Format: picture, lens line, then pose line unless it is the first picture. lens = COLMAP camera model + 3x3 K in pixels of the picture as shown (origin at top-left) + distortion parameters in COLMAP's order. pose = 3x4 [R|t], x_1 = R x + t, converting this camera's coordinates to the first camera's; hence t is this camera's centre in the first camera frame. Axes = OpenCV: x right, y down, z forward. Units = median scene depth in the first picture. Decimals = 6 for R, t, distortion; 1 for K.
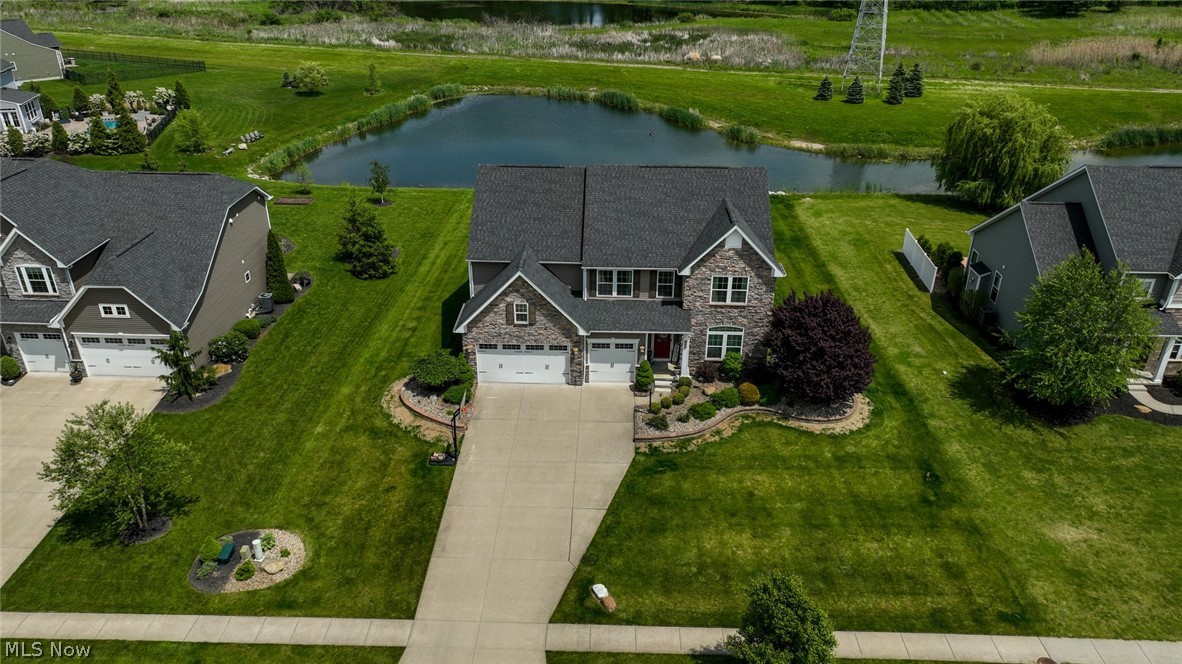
lens RADIAL K [[824.0, 0, 591.0], [0, 824.0, 332.0], [0, 0, 1]] dist [0.007403, 0.000814]
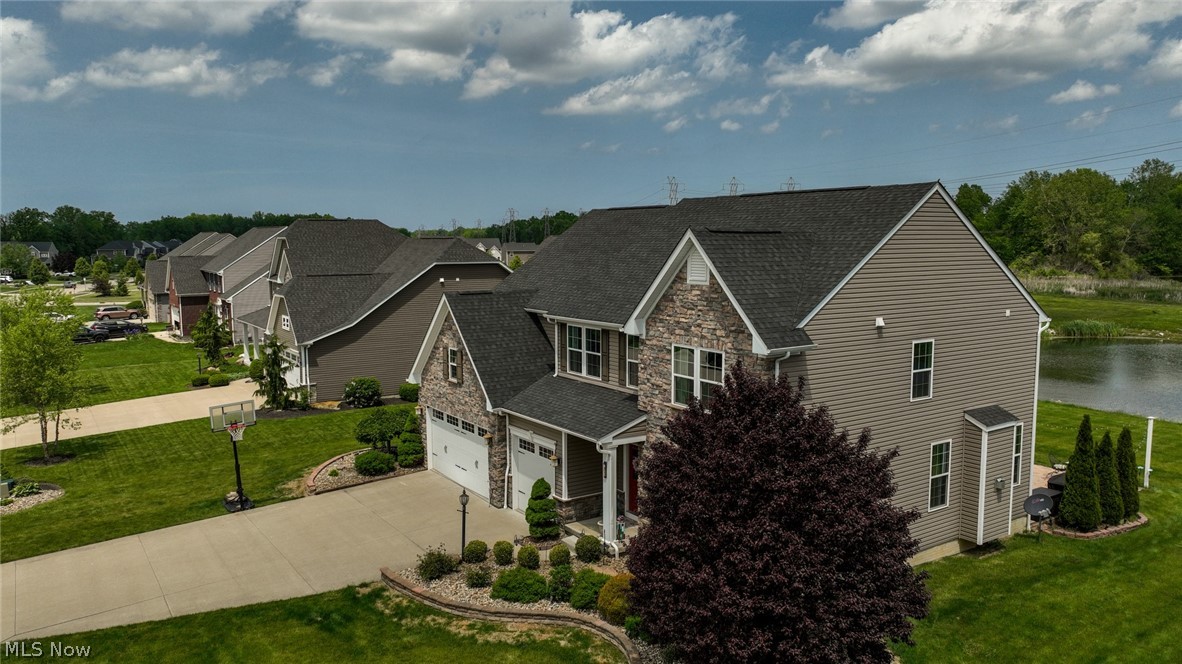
lens RADIAL K [[837.6, 0, 591.0], [0, 837.6, 332.0], [0, 0, 1]] dist [0.002031, 0.000190]
pose [[0.589889, 0.081966, -0.803314, 0.513261], [-0.361450, 0.916406, -0.171915, 0.028789], [0.722070, 0.391768, 0.570204, 0.667638]]
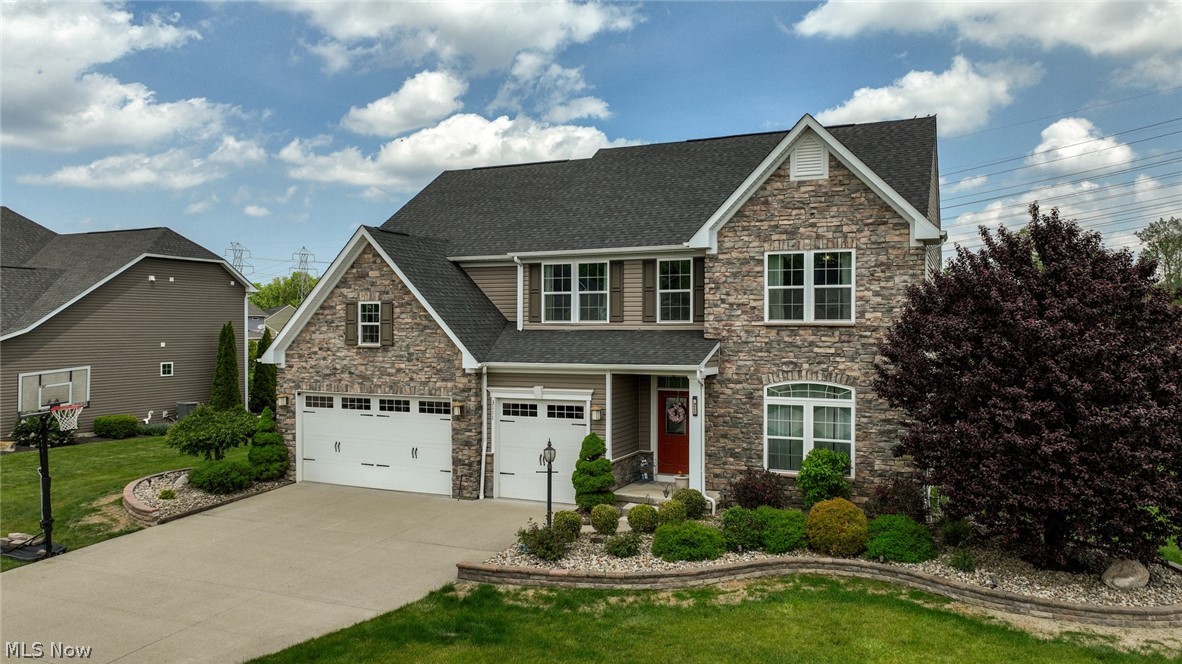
lens RADIAL K [[824.0, 0, 591.0], [0, 824.0, 332.0], [0, 0, 1]] dist [0.007403, 0.000814]
pose [[0.924467, -0.001228, -0.381260, 0.224304], [-0.170356, 0.893288, -0.415952, 0.162732], [0.341086, 0.449484, 0.825606, 0.621955]]
